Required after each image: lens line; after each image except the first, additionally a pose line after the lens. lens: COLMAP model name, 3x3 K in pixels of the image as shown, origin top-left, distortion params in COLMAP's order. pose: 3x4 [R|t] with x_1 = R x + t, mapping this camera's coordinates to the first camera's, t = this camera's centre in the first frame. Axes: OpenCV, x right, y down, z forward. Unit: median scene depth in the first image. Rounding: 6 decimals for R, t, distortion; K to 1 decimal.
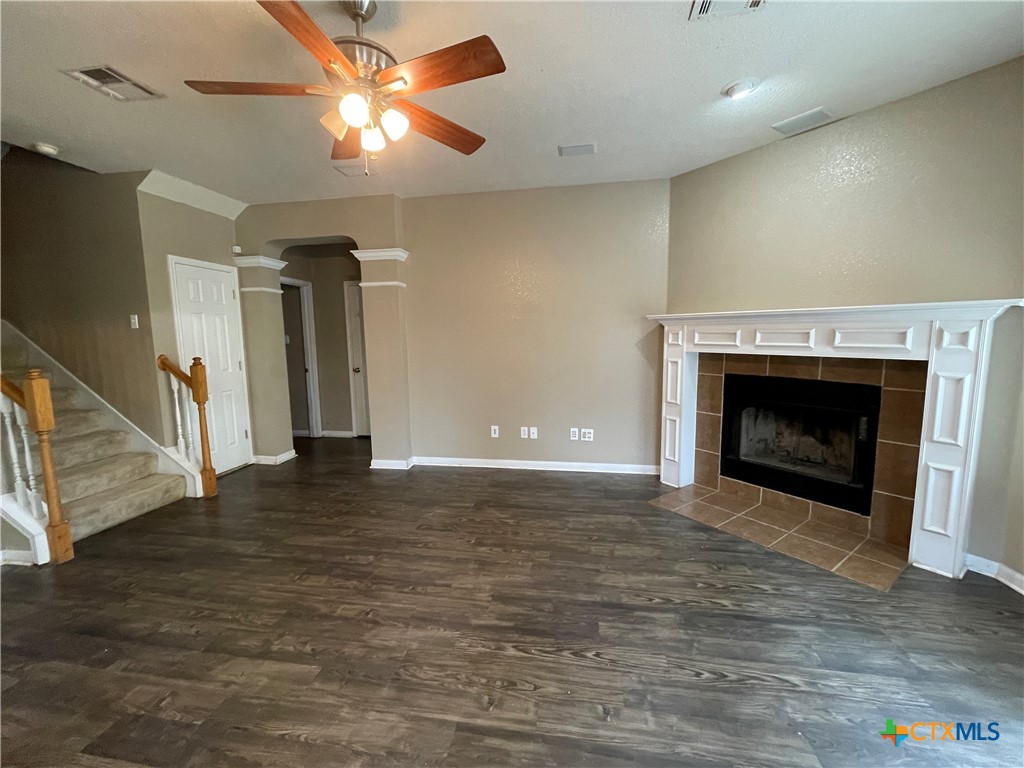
lens RADIAL K [[414.5, 0, 511.5], [0, 414.5, 382.3], [0, 0, 1]] dist [-0.001339, 0.000419]
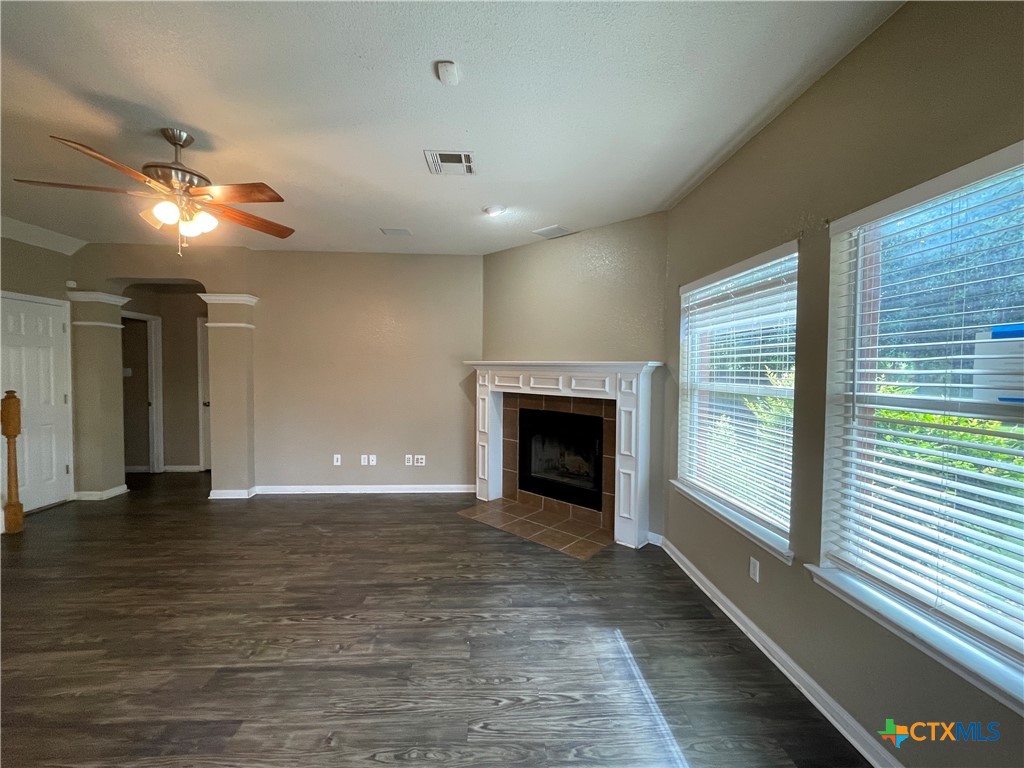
lens RADIAL K [[414.5, 0, 510.1], [0, 414.5, 382.1], [0, 0, 1]] dist [-0.001339, 0.000419]
pose [[0.975163, 0.016385, 0.220882, 0.231798], [0.002271, 0.996468, -0.083947, 0.006983], [-0.221477, 0.082363, 0.971681, -0.286139]]
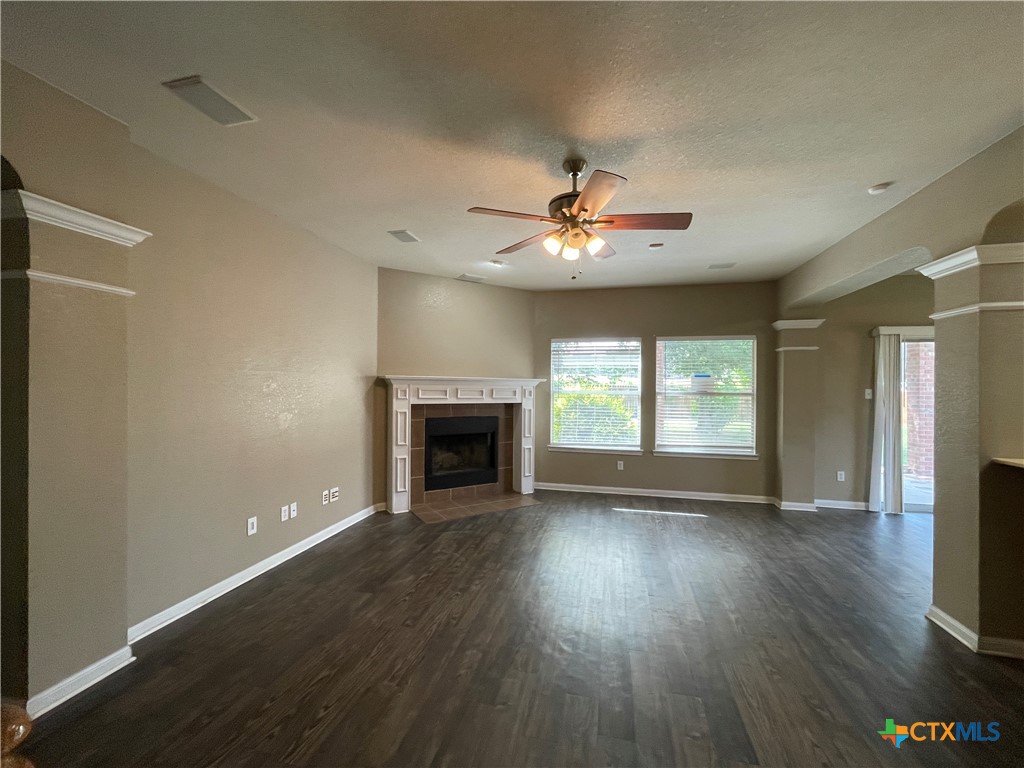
lens RADIAL K [[414.5, 0, 513.5], [0, 414.5, 381.1], [0, 0, 1]] dist [-0.001339, 0.000419]
pose [[0.063479, 0.021764, 0.997746, -1.031936], [0.104988, 0.994069, -0.028364, -0.086942], [-0.992445, 0.106552, 0.060817, 0.685267]]
